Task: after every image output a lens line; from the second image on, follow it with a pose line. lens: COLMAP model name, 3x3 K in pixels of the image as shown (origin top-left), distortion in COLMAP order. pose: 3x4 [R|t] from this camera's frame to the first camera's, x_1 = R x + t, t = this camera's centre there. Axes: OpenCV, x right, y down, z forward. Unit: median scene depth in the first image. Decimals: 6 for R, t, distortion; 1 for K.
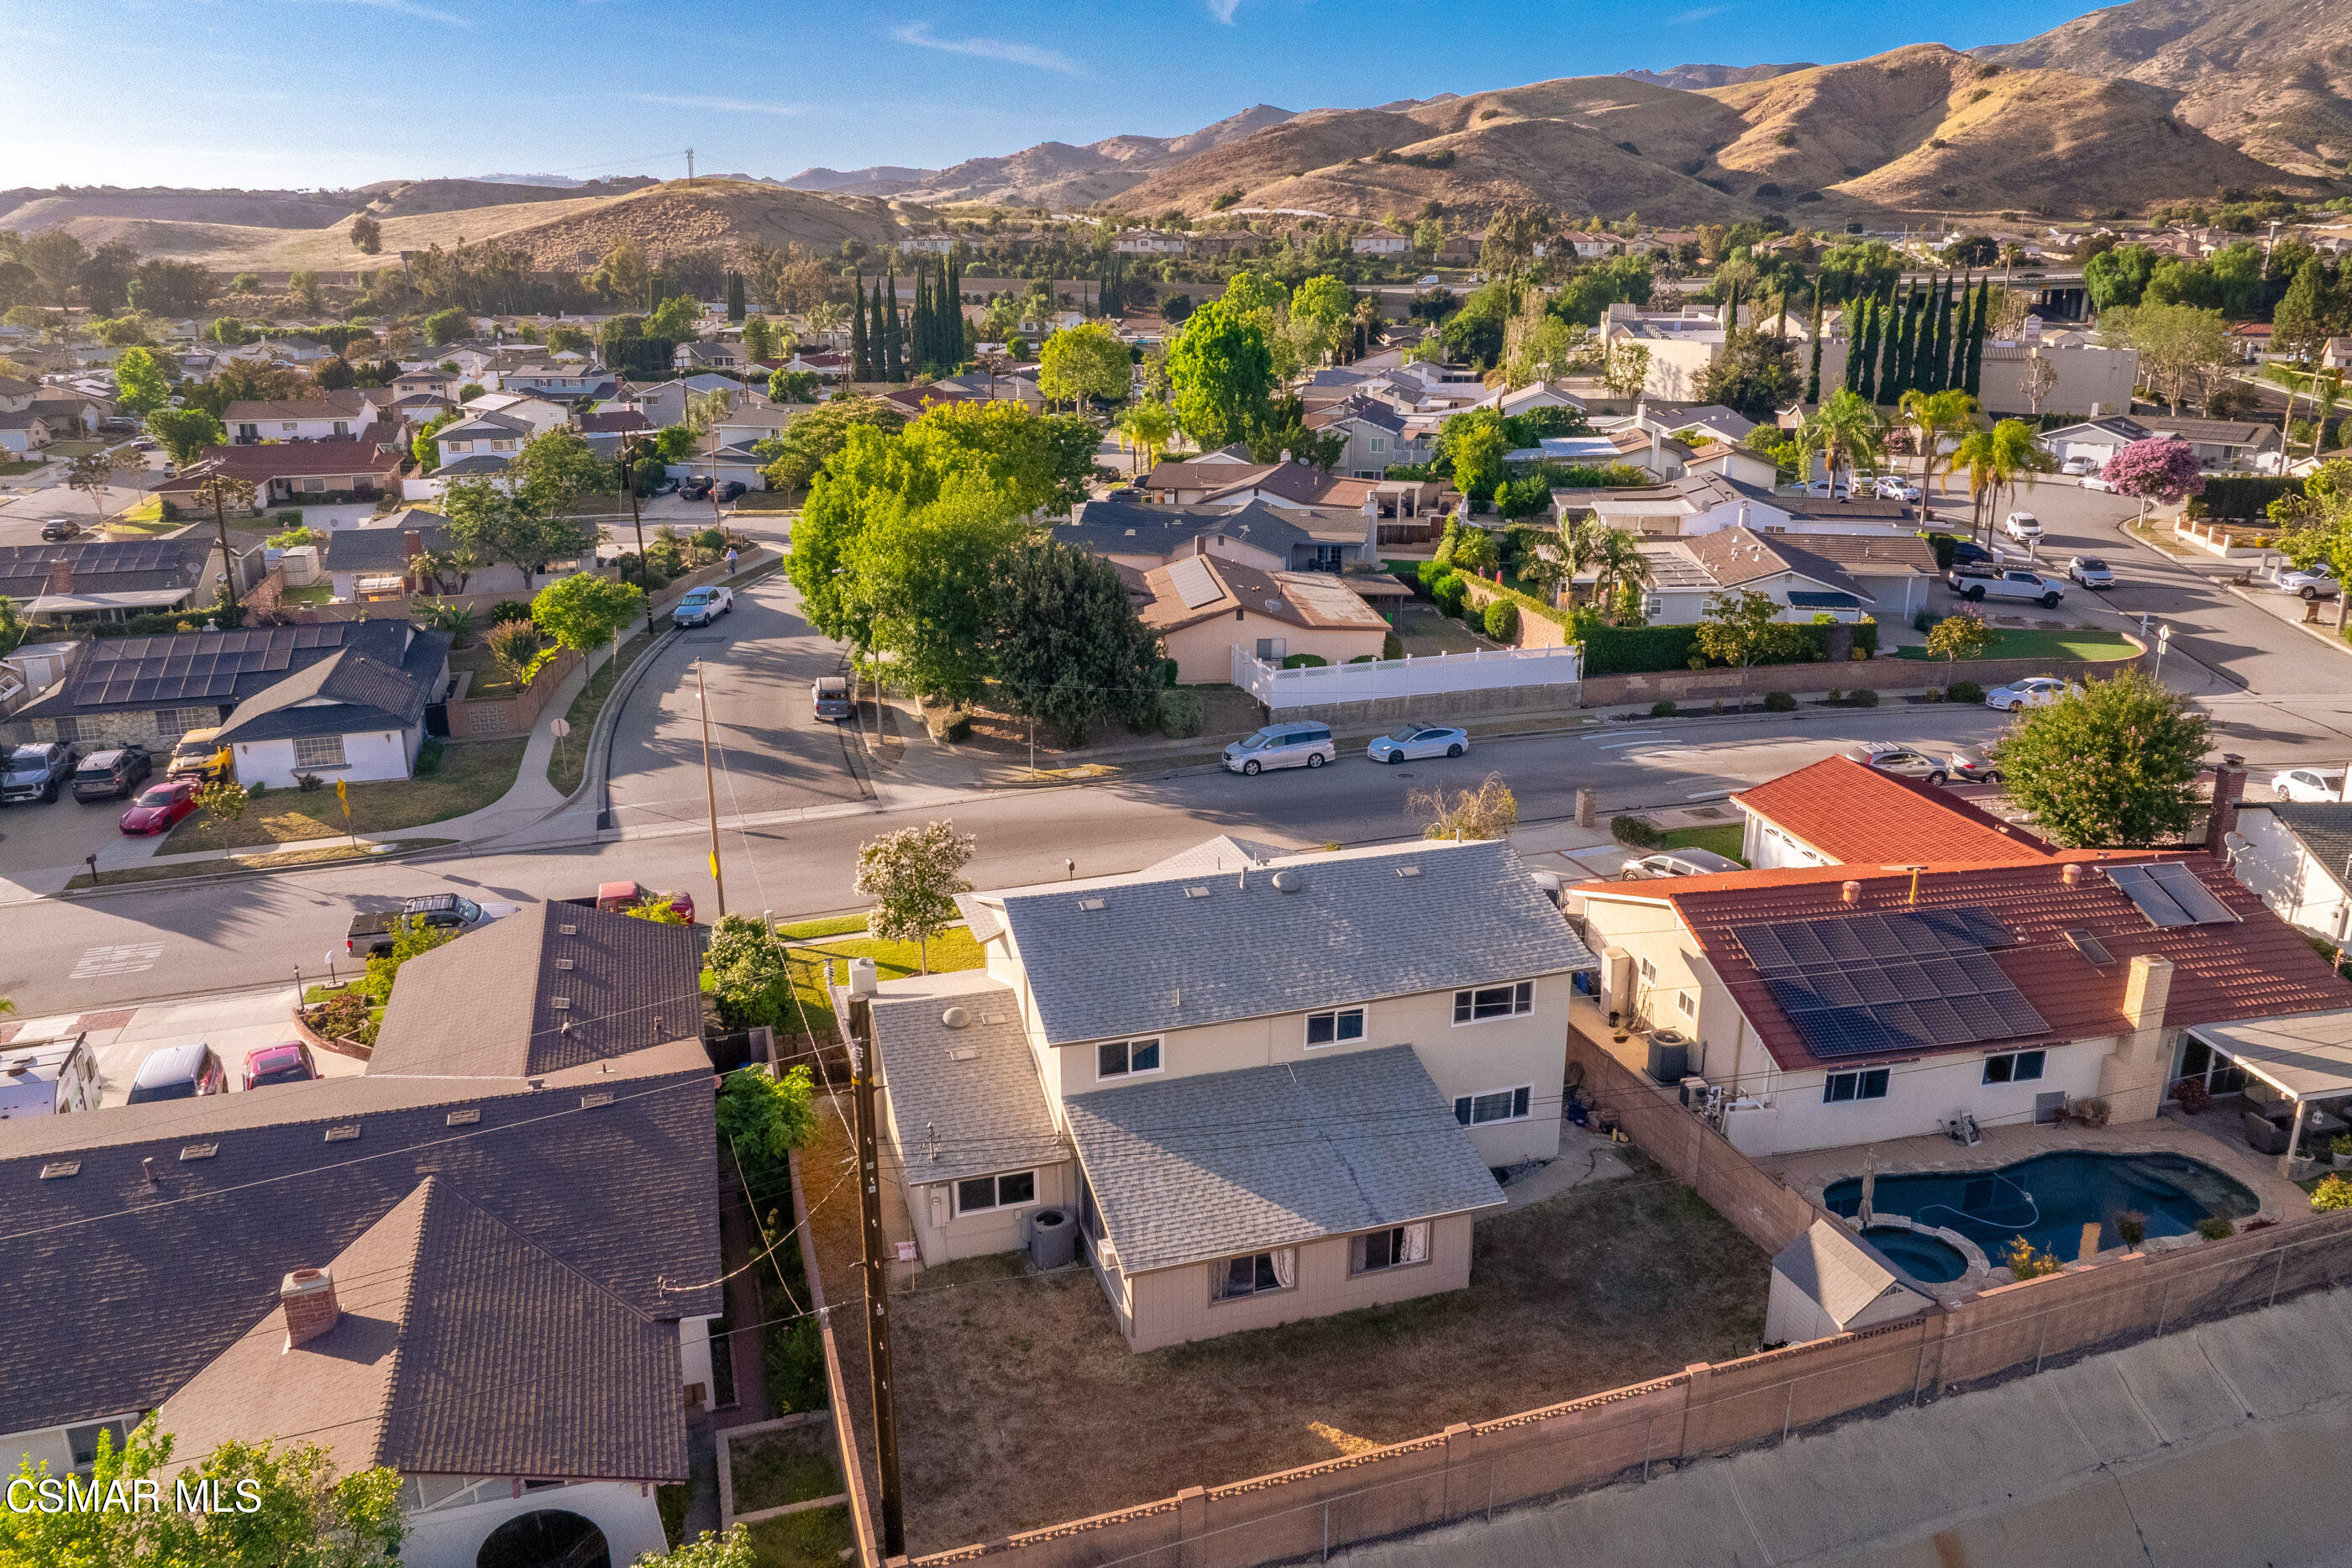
lens RADIAL K [[1685.4, 0, 1185.4], [0, 1685.4, 741.4], [0, 0, 1]] dist [-0.078169, 0.054603]
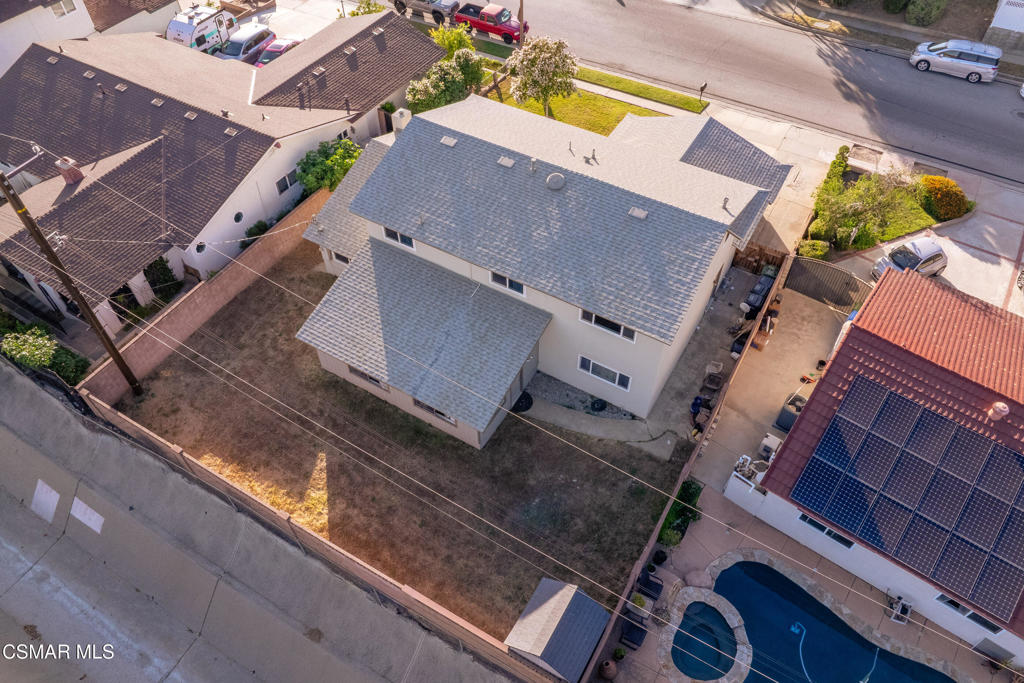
lens RADIAL K [[733.8, 0, 516.1], [0, 733.8, 322.9], [0, 0, 1]] dist [-0.078169, 0.054603]
pose [[0.662821, 0.565322, -0.490999, 0.245955], [-0.207634, 0.768784, 0.604863, -0.119290], [0.719414, -0.298967, 0.626946, 0.297445]]
